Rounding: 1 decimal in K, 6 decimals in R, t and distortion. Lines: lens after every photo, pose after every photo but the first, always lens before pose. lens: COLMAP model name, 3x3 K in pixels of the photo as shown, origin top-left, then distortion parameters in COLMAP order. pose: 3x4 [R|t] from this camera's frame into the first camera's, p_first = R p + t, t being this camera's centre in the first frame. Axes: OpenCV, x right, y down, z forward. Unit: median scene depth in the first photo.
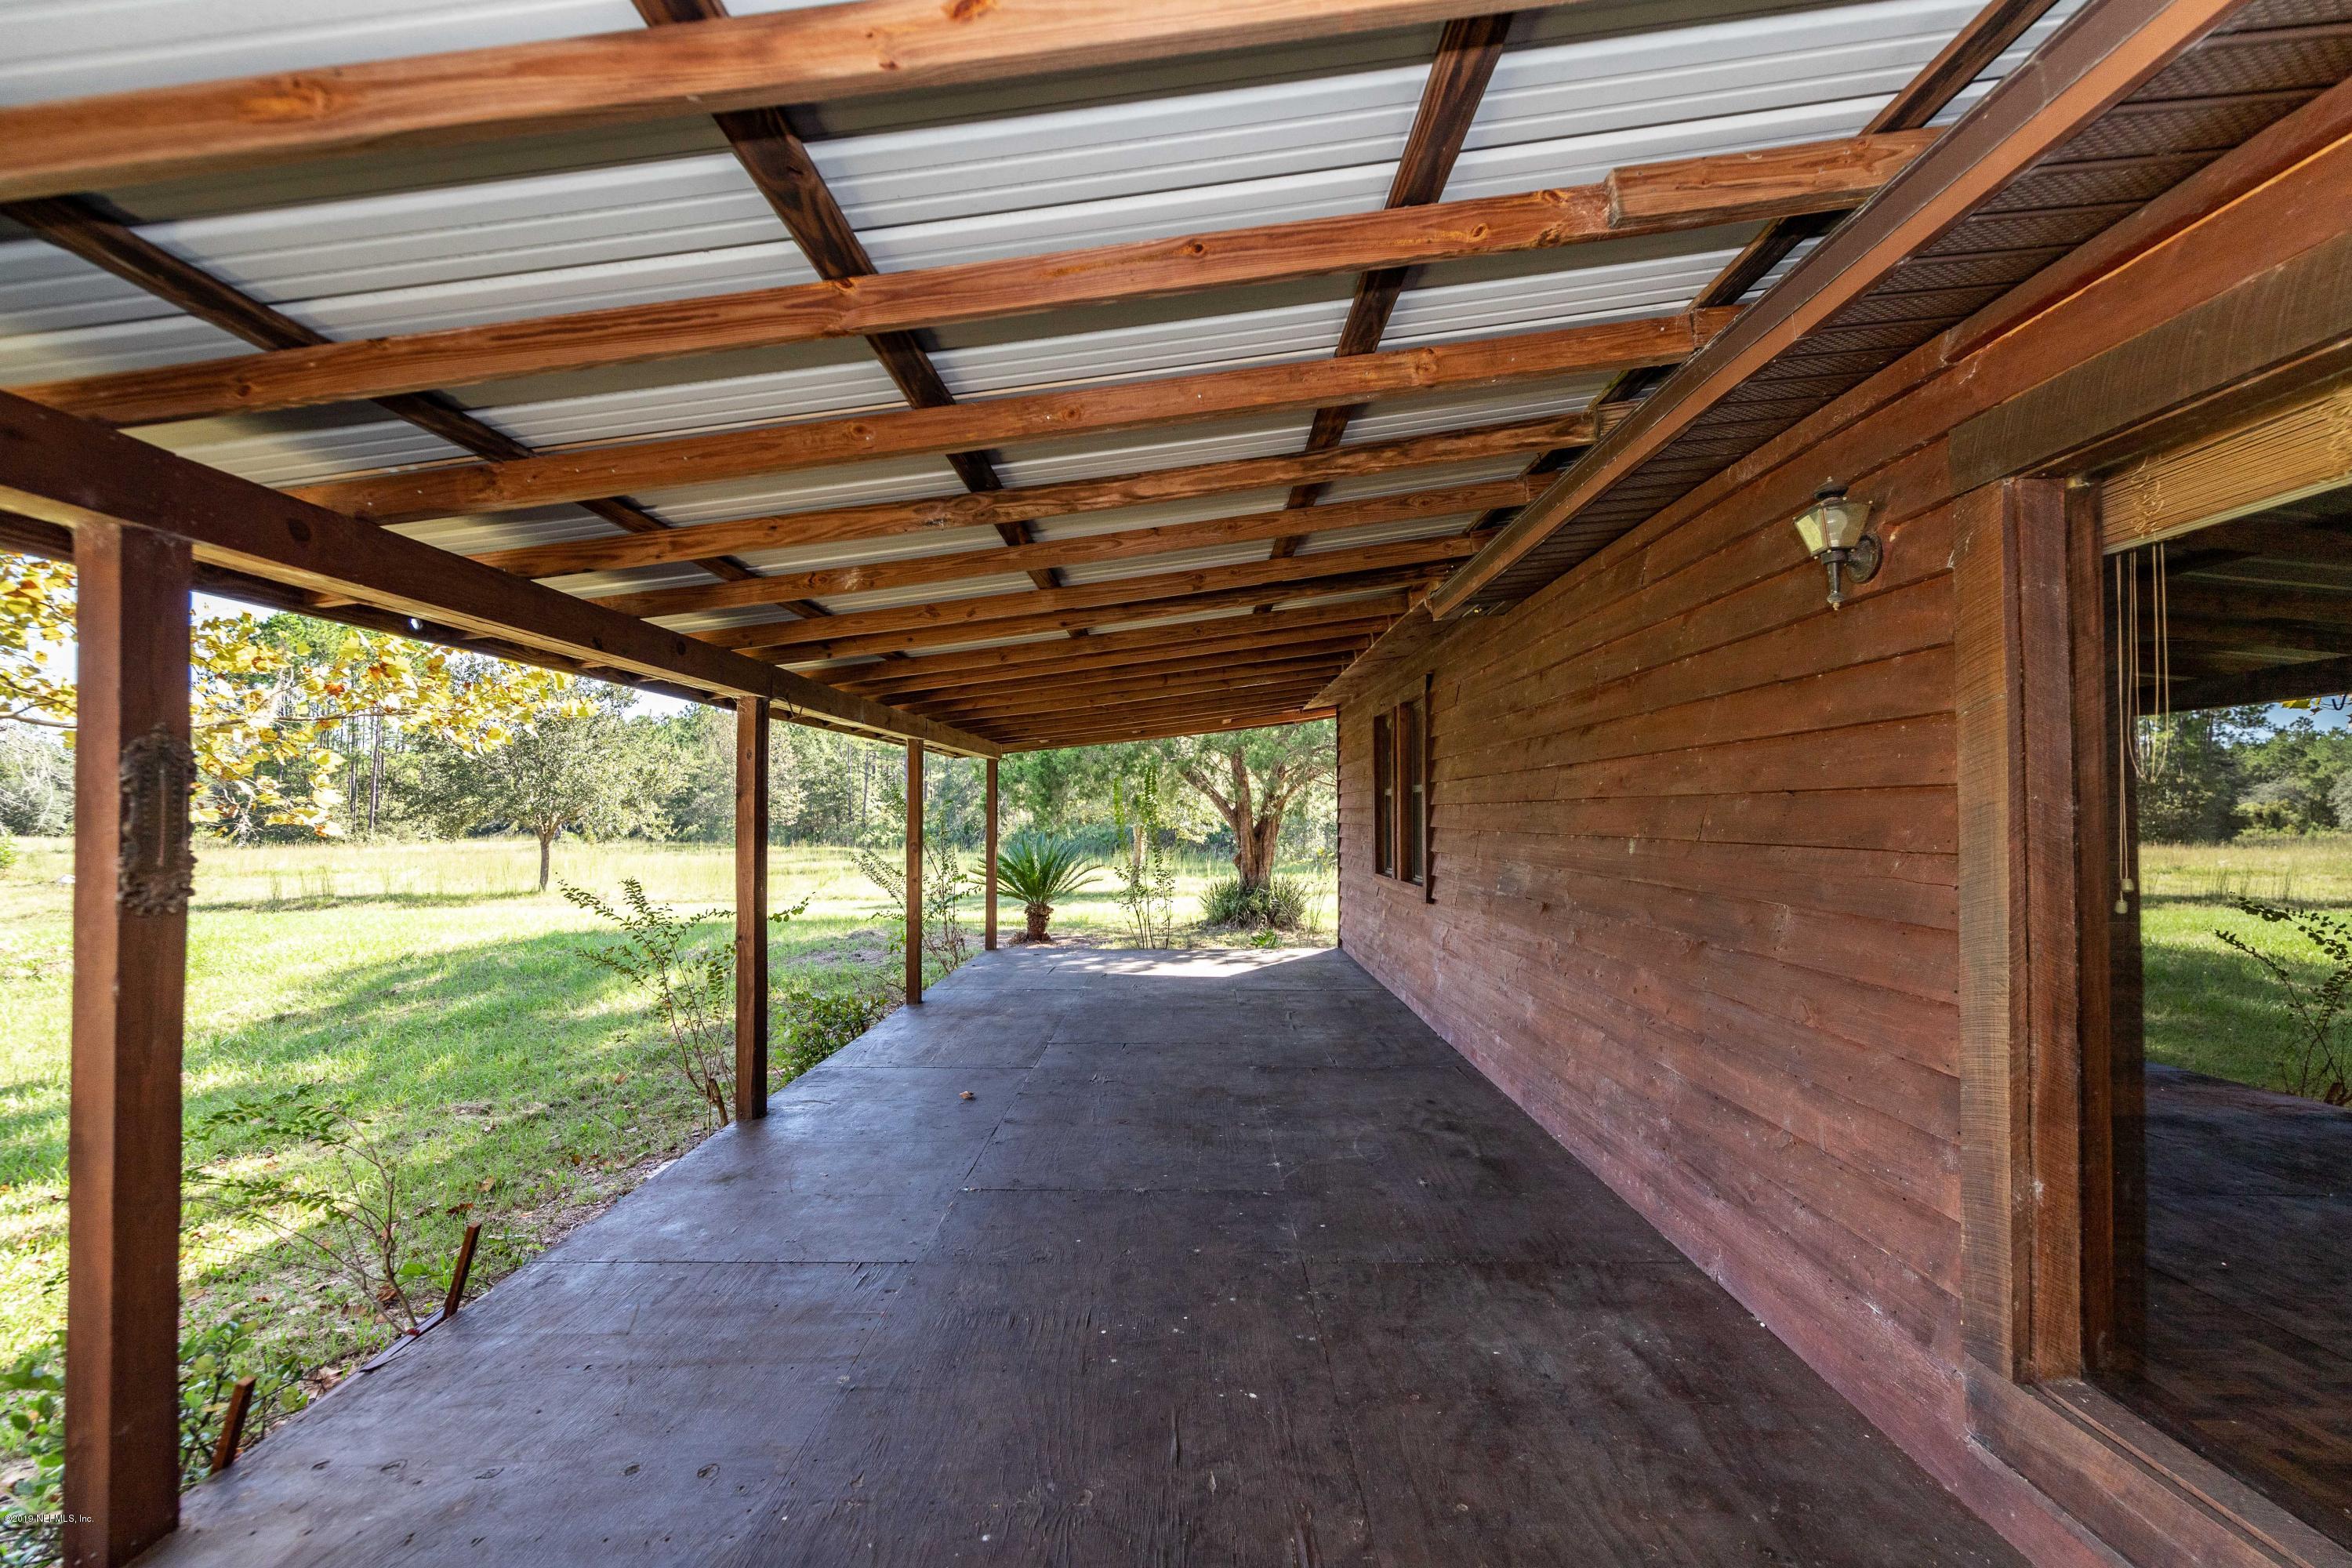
lens RADIAL K [[1022.3, 0, 1181.6], [0, 1022.3, 794.9], [0, 0, 1]] dist [0.001243, -0.000055]
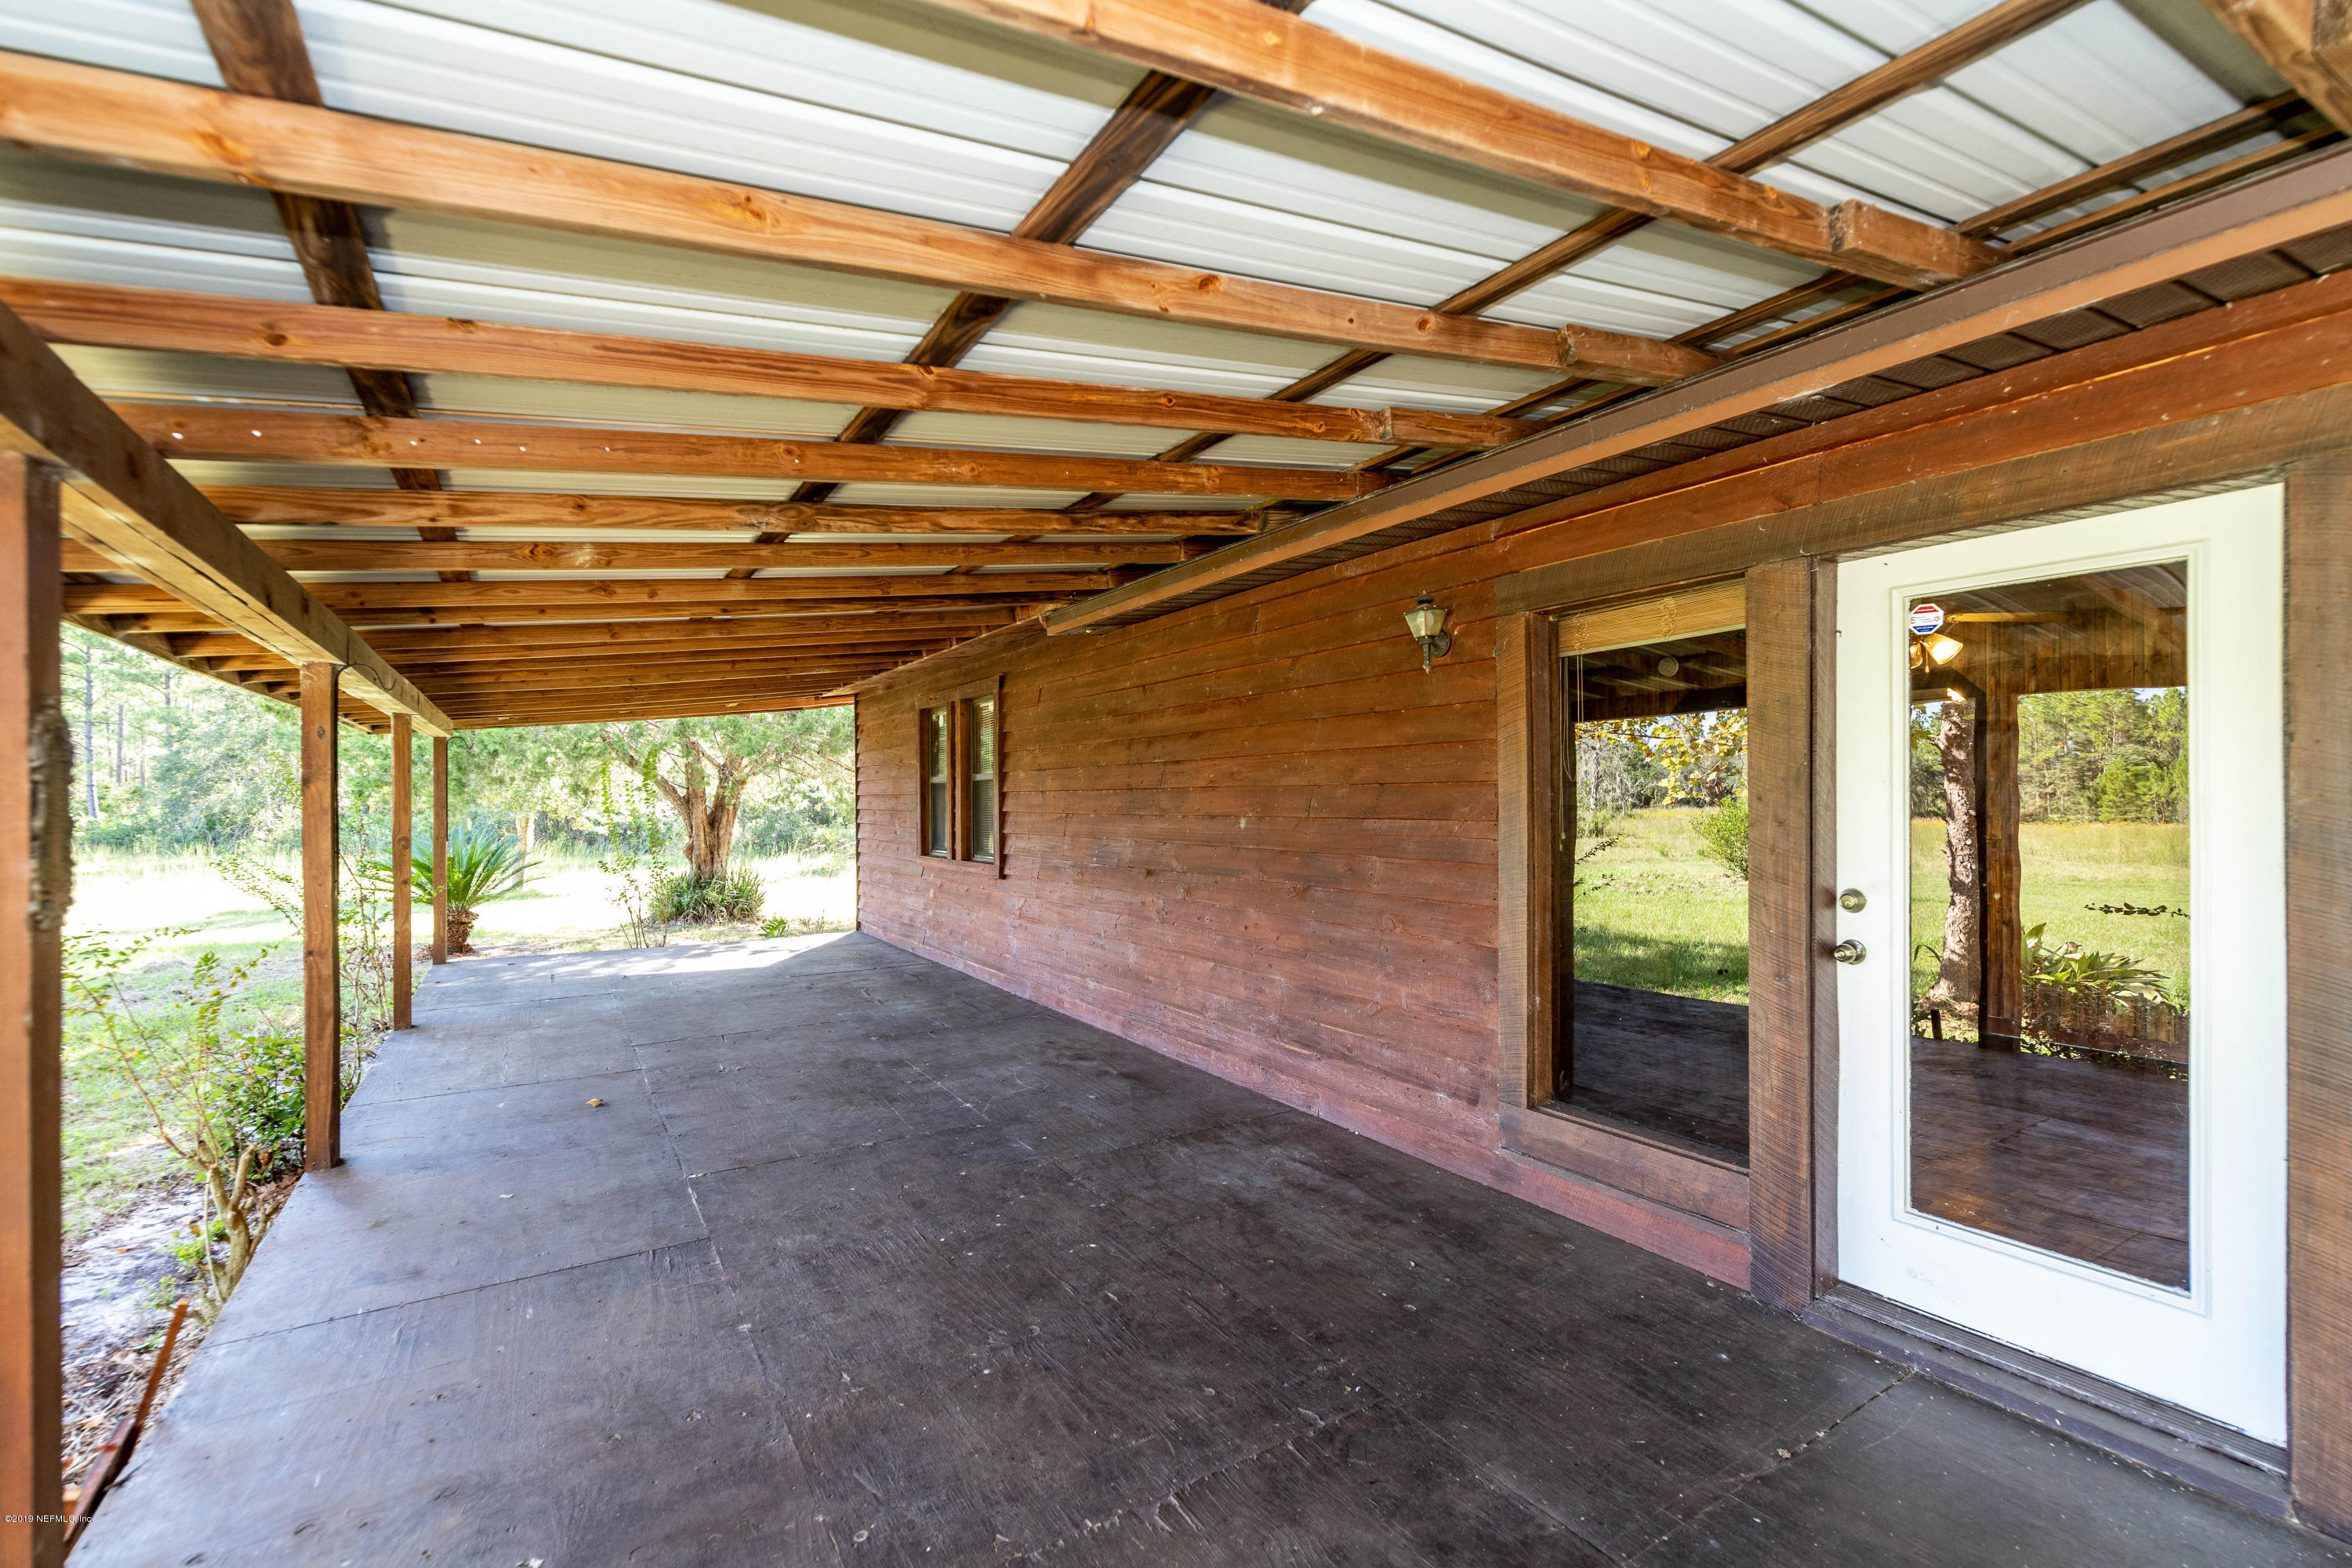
lens RADIAL K [[1022.3, 0, 1181.6], [0, 1022.3, 794.9], [0, 0, 1]] dist [0.001243, -0.000055]
pose [[0.839740, -0.002600, 0.542983, -0.409349], [-0.004932, 0.999911, 0.012417, -0.003463], [-0.542967, -0.013105, 0.839652, -0.113112]]
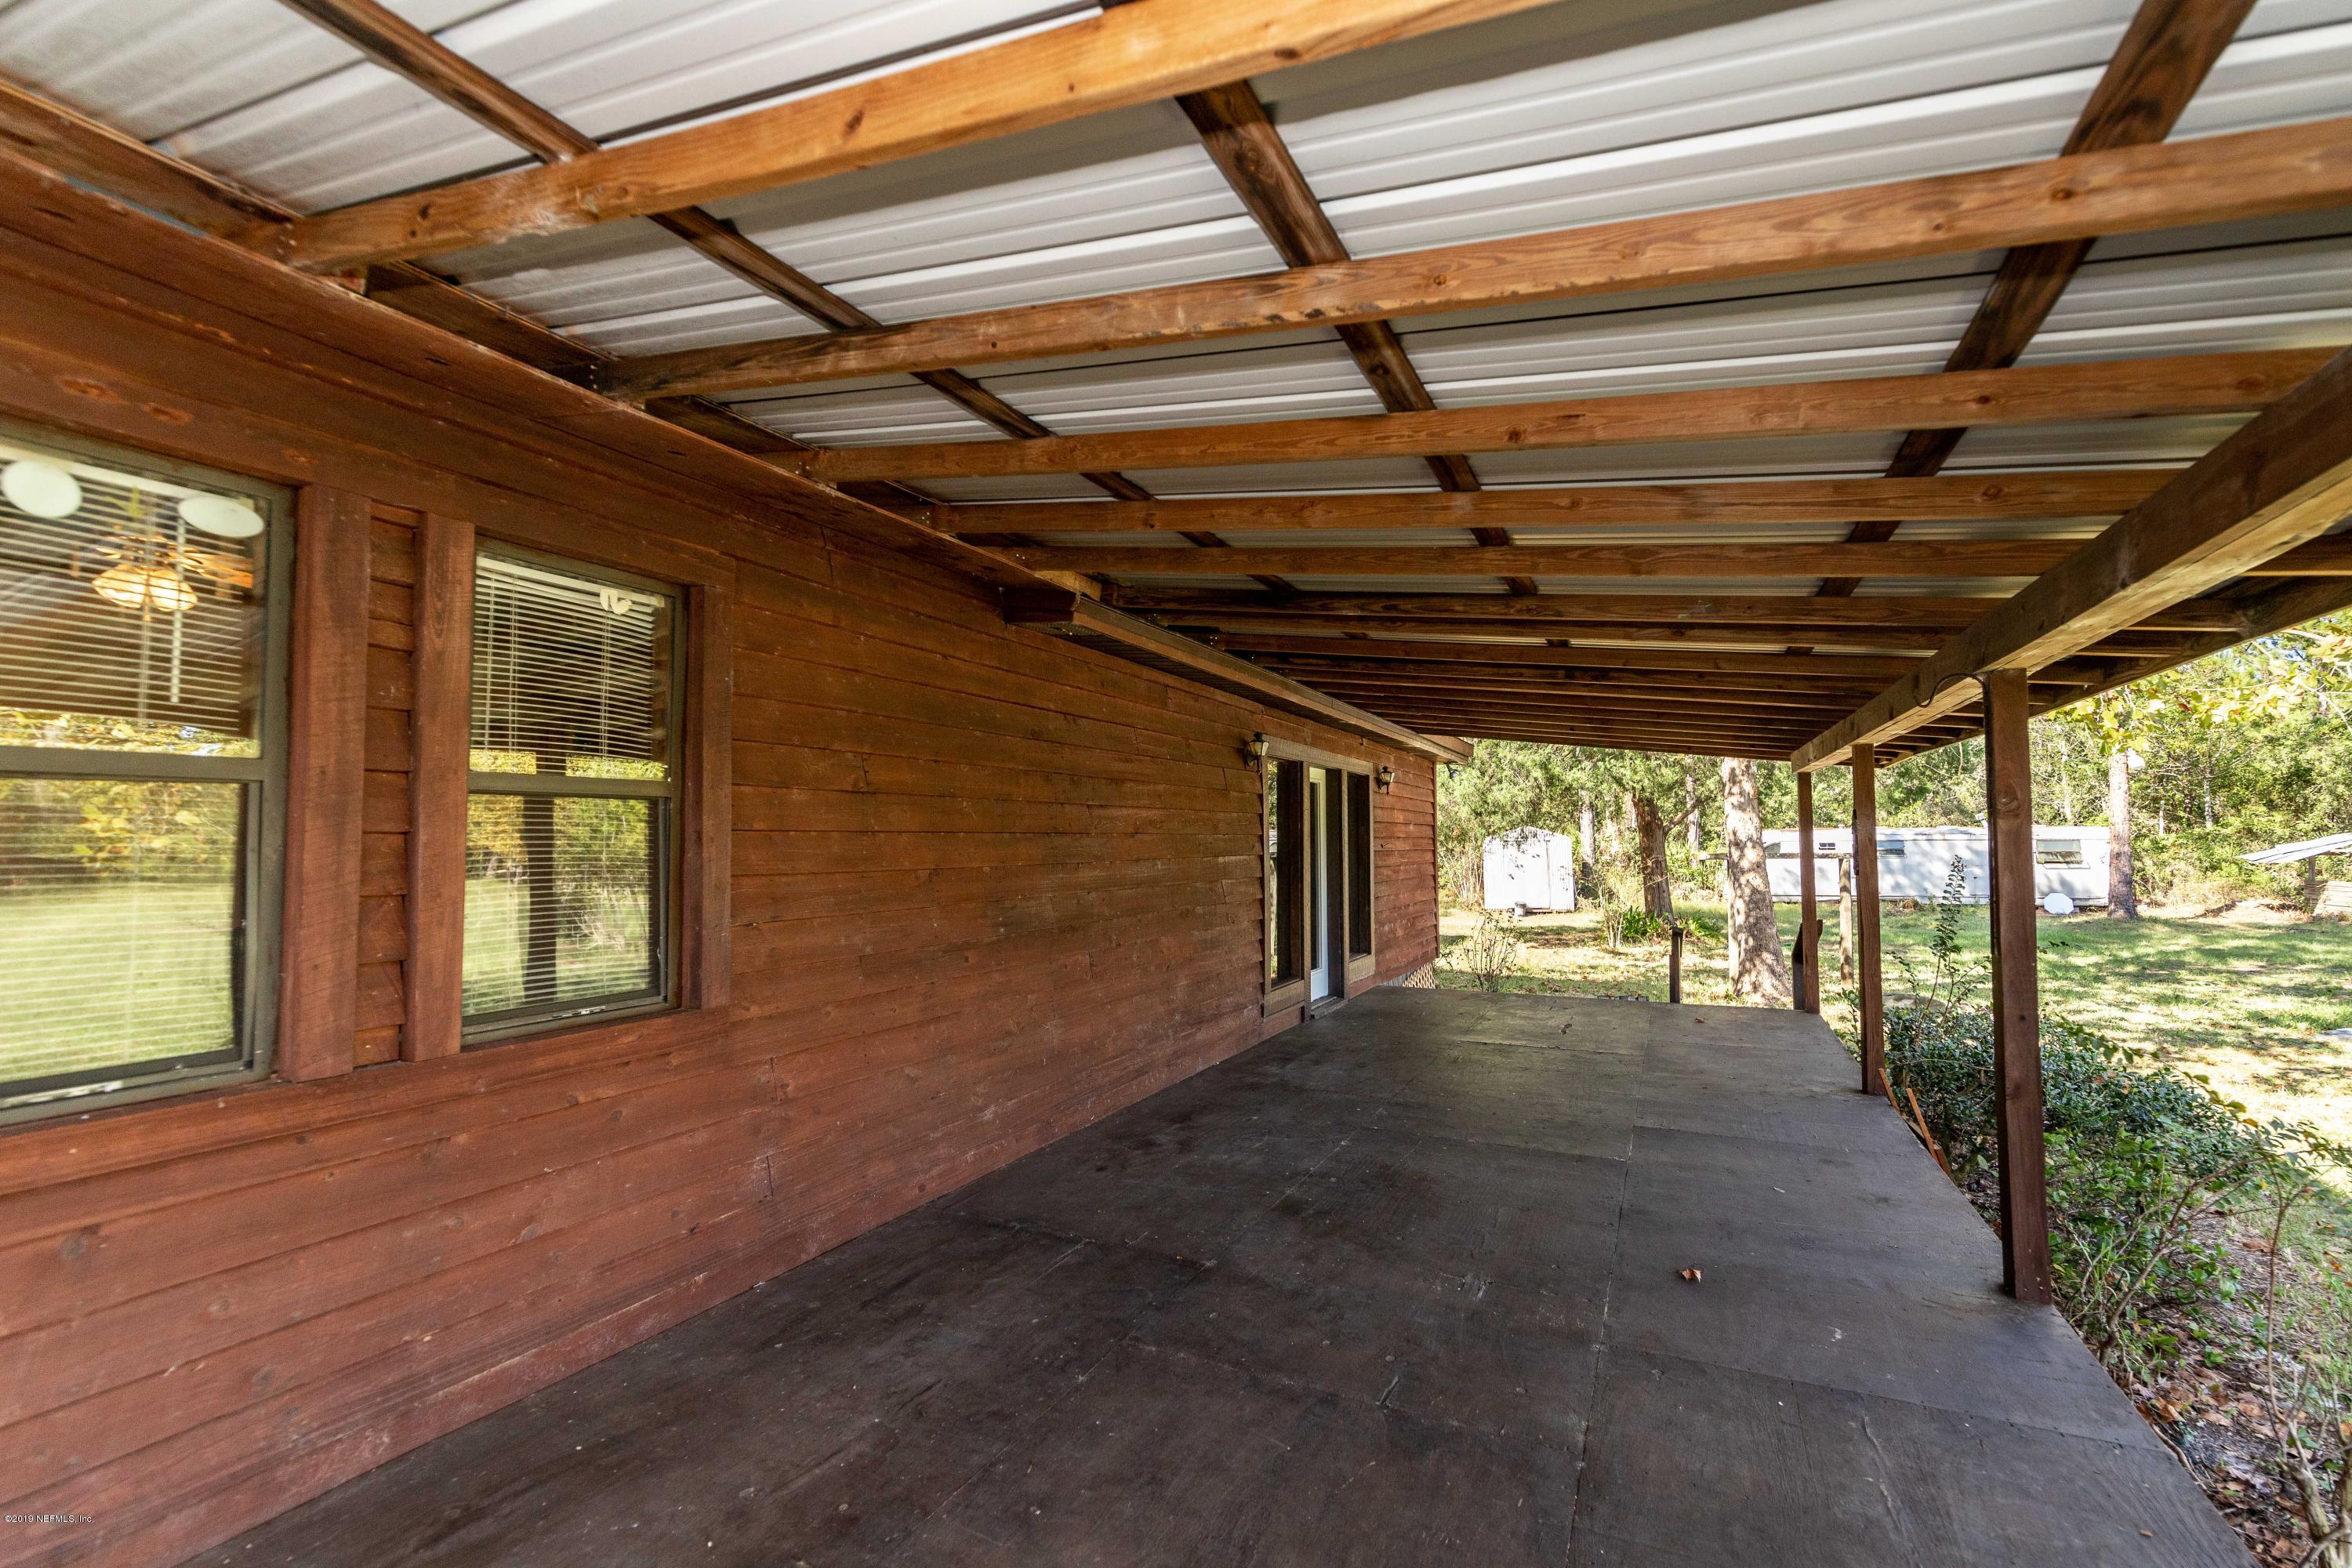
lens RADIAL K [[1022.3, 0, 1181.6], [0, 1022.3, 794.9], [0, 0, 1]] dist [0.001243, -0.000055]
pose [[-0.902223, 0.024342, 0.430582, -0.317166], [-0.001183, 0.998262, -0.058912, 0.040325], [-0.431268, -0.053661, -0.900627, 2.694794]]
